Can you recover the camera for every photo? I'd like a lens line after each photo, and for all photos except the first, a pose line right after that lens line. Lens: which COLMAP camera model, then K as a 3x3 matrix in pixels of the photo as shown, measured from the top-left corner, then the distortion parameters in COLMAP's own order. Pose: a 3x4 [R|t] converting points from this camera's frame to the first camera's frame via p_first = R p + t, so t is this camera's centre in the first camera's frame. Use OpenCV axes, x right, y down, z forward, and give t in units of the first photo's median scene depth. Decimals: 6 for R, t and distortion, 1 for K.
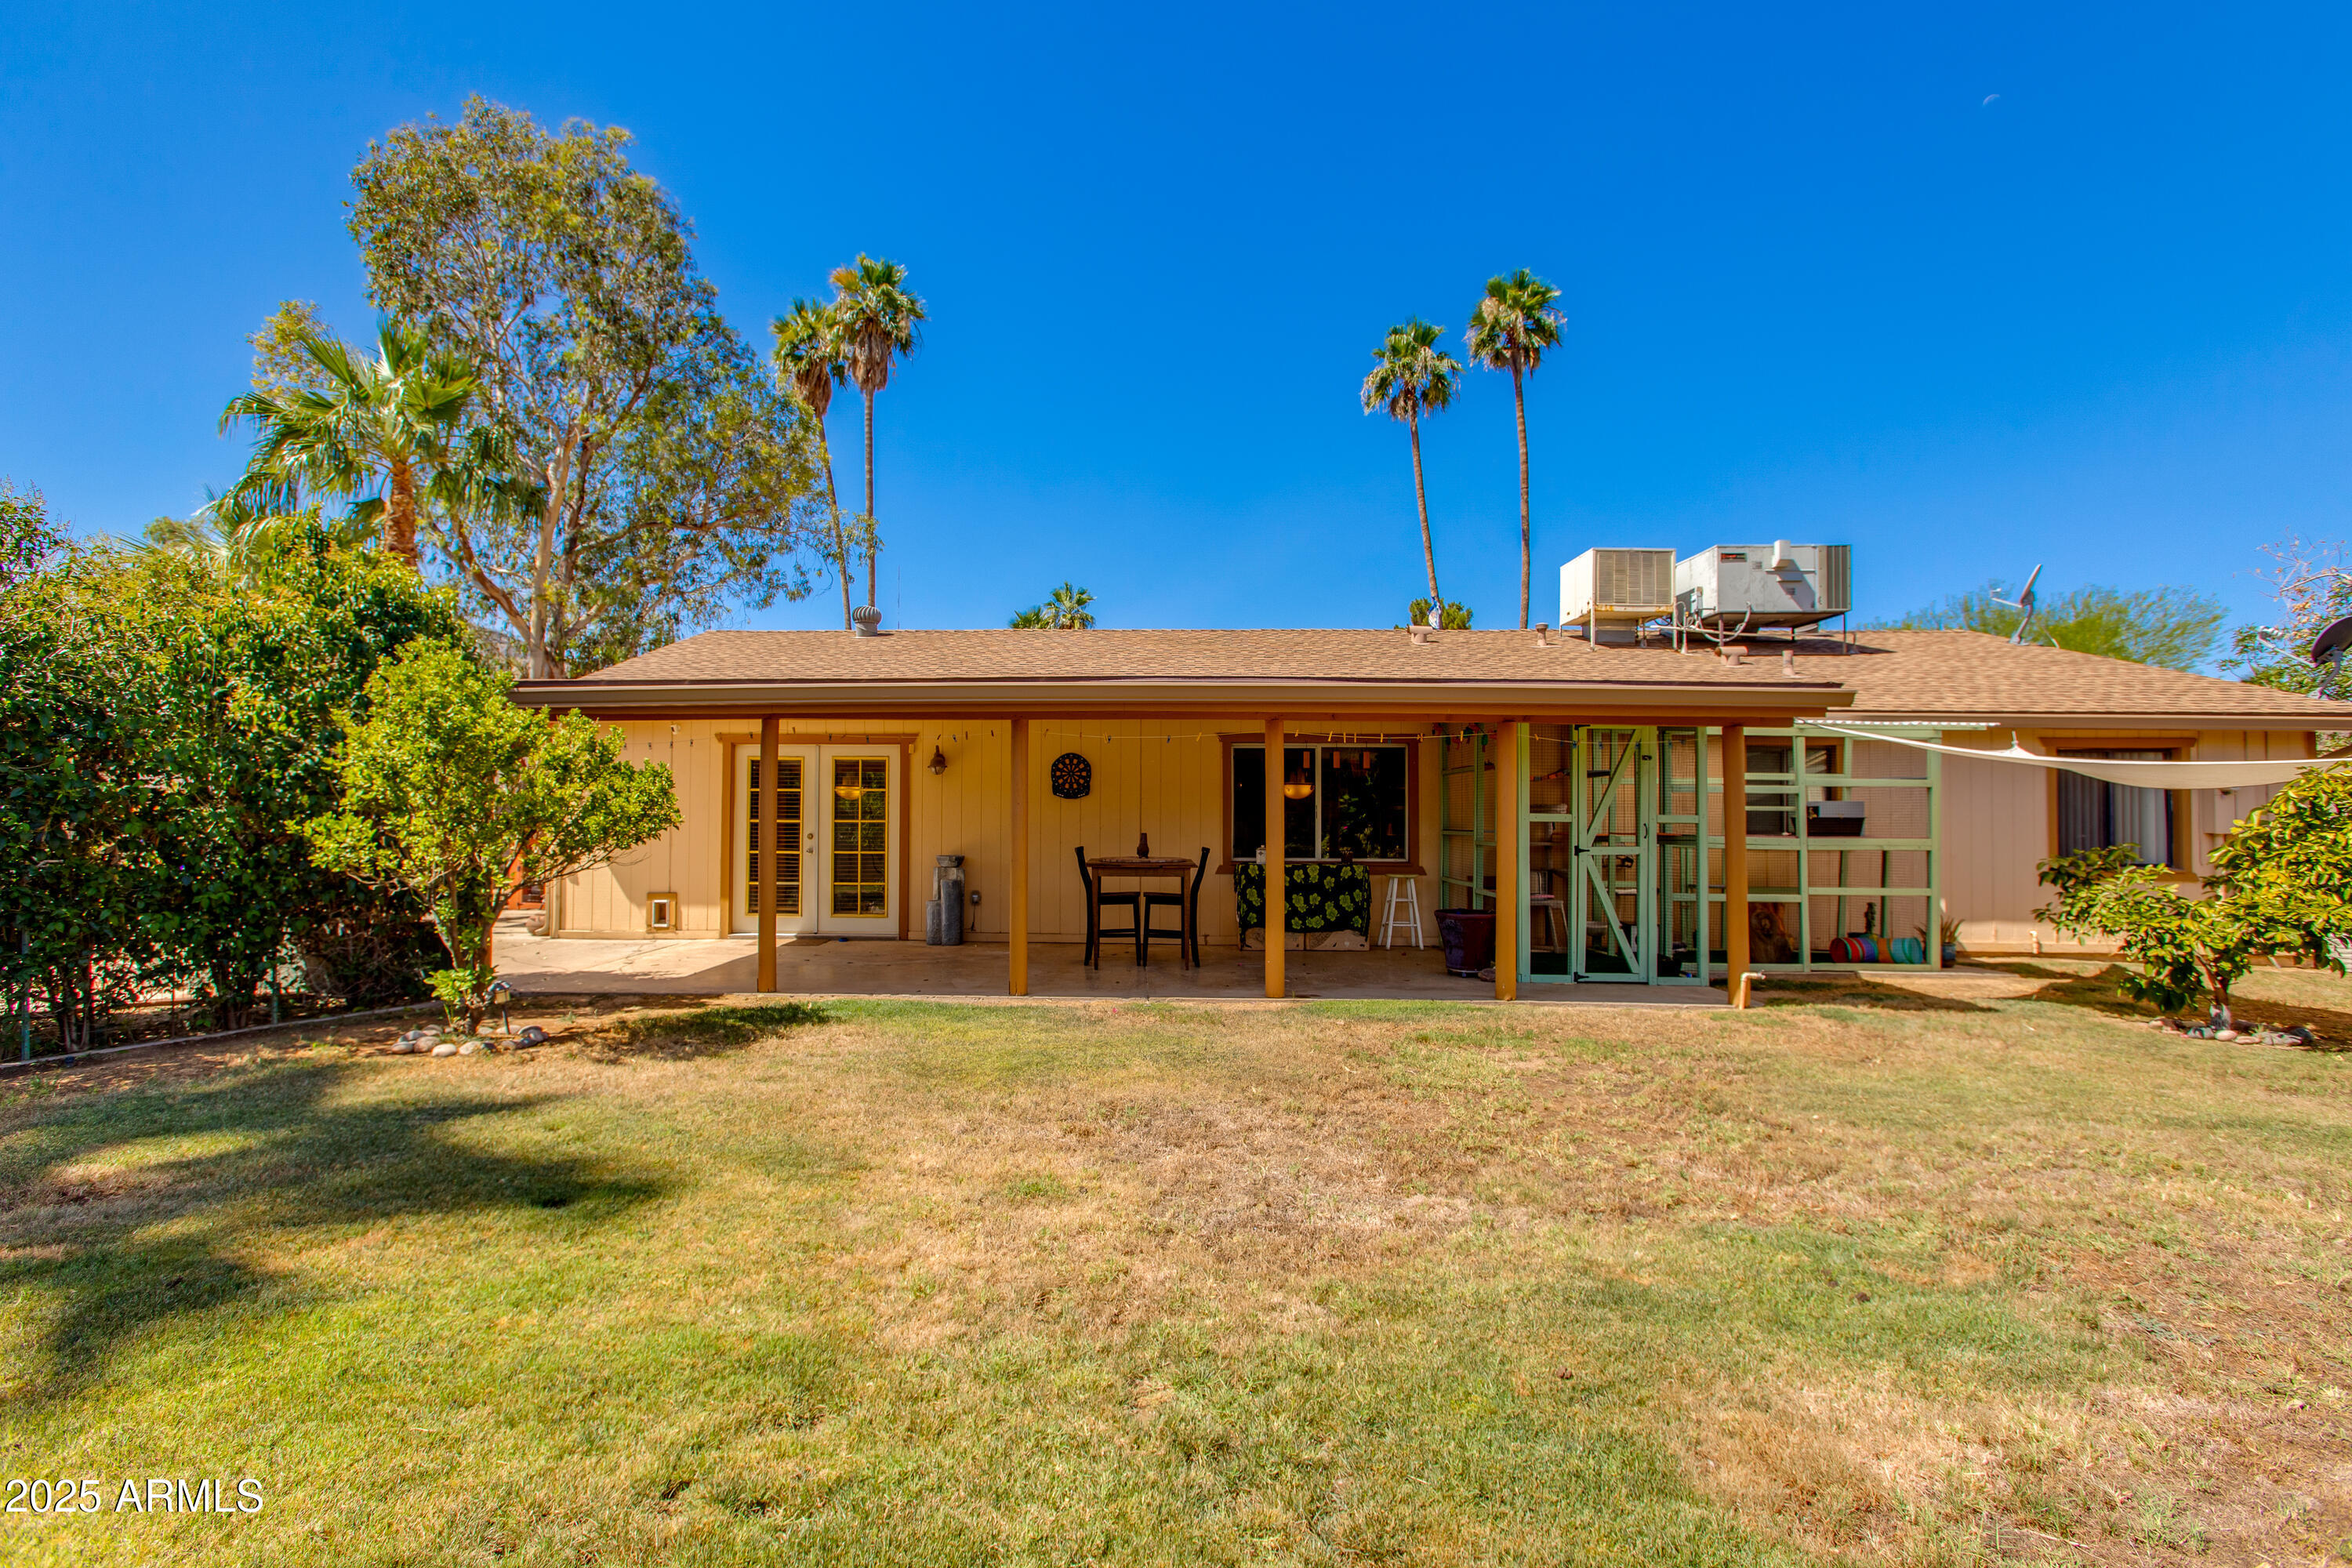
lens RADIAL K [[1067.1, 0, 1179.5], [0, 1067.1, 808.8], [0, 0, 1]] dist [0.002368, 0.000760]
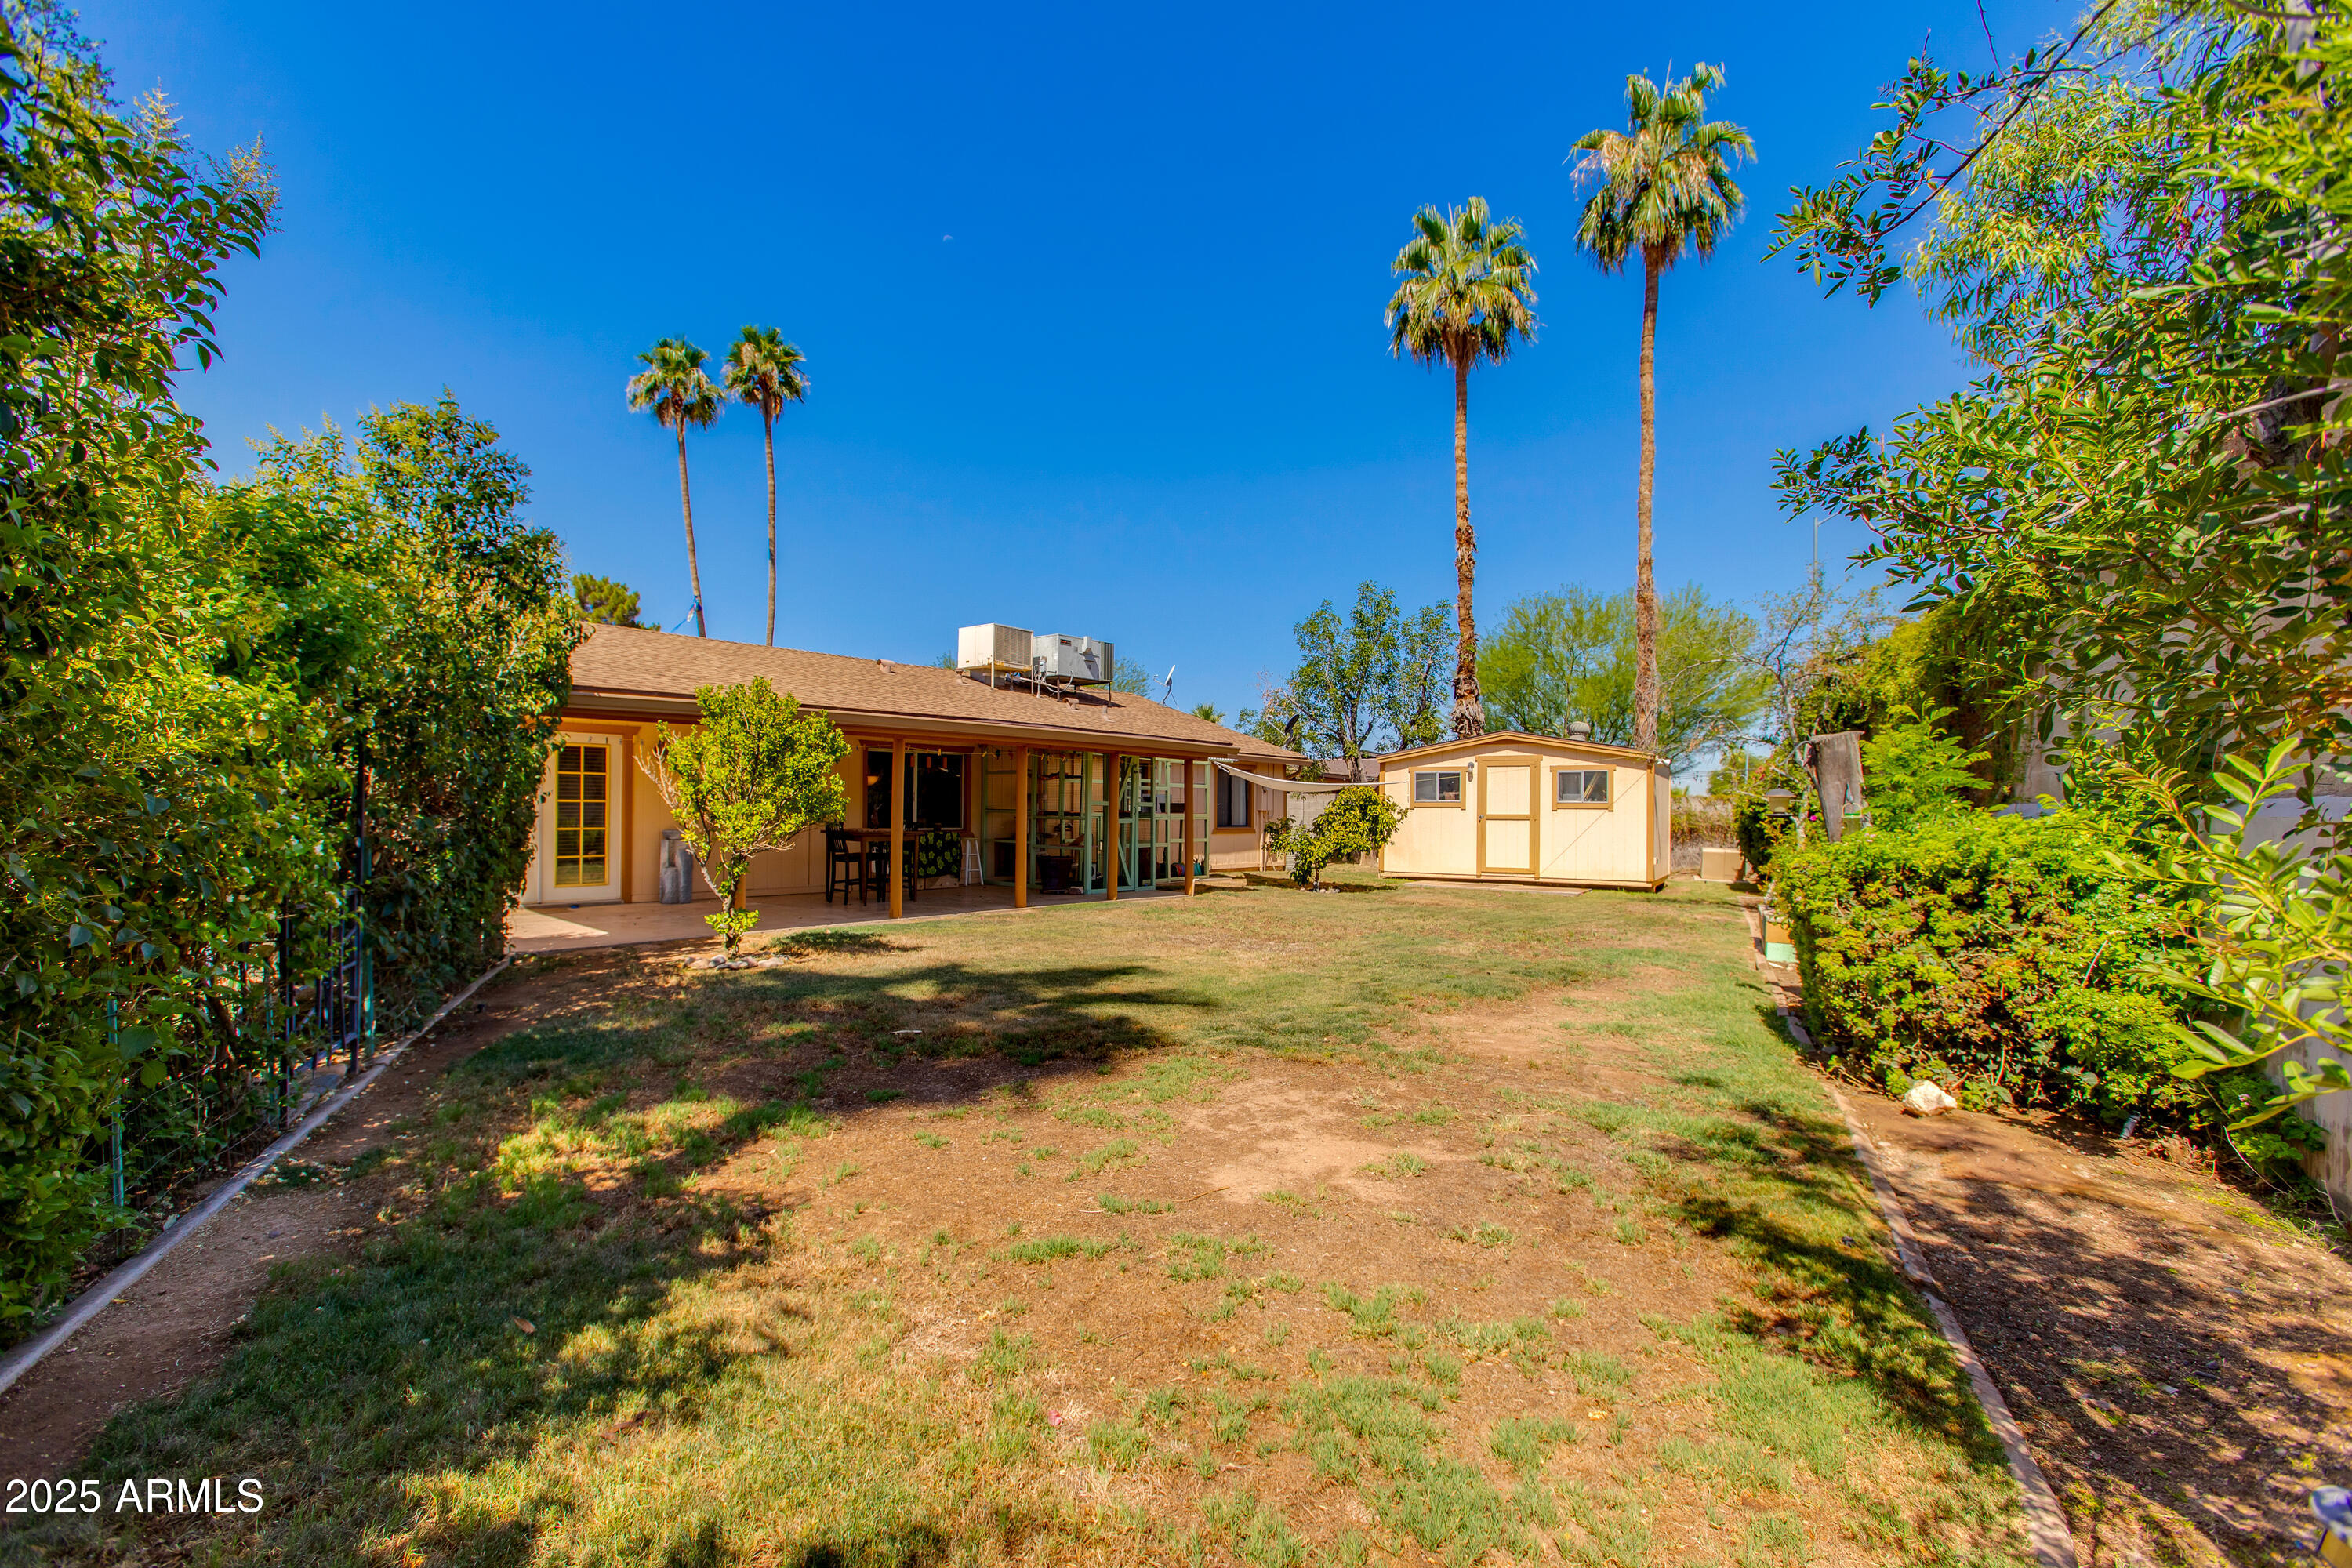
lens RADIAL K [[1067.1, 0, 1171.8], [0, 1067.1, 783.3], [0, 0, 1]] dist [0.002368, 0.000760]
pose [[0.628679, 0.018573, 0.777443, -0.621081], [-0.016159, 0.999811, -0.010819, -0.003870], [-0.777497, -0.005761, 0.628860, -0.151053]]
